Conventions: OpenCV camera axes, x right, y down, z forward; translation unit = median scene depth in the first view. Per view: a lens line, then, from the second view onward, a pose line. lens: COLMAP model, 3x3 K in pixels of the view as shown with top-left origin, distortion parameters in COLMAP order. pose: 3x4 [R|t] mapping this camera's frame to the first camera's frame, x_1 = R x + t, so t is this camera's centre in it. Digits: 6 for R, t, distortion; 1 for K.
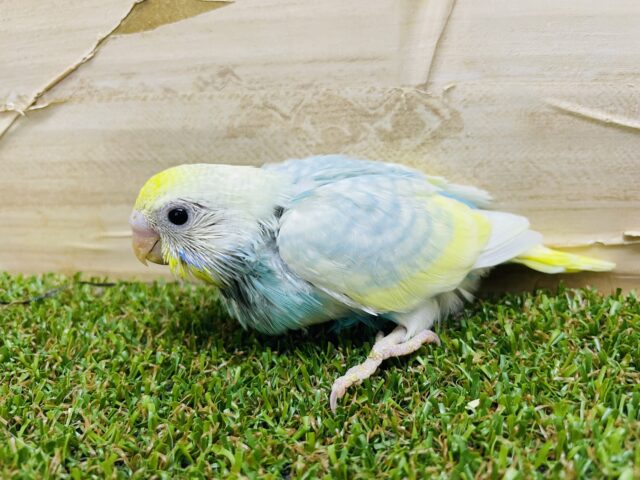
lens RADIAL K [[550.9, 0, 320.0], [0, 550.9, 240.0], [0, 0, 1]] dist [0.056744, -0.149874]
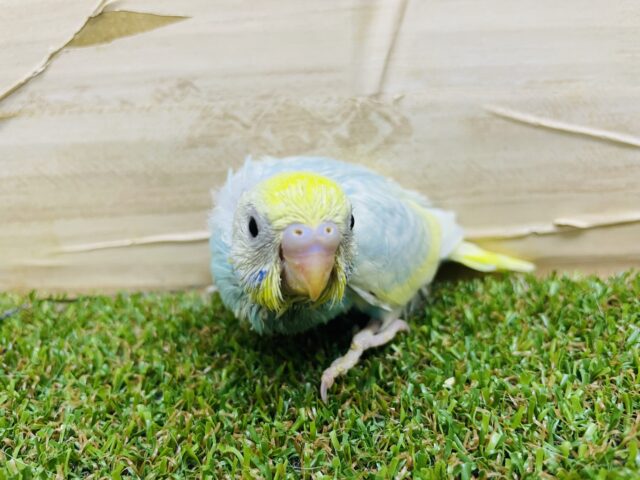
lens RADIAL K [[550.9, 0, 320.0], [0, 550.9, 240.0], [0, 0, 1]] dist [0.056744, -0.149874]
pose [[0.986461, -0.055250, 0.154407, -0.111815], [0.055577, 0.998452, 0.002200, -0.005144], [-0.154290, 0.006411, 0.988005, -0.051602]]
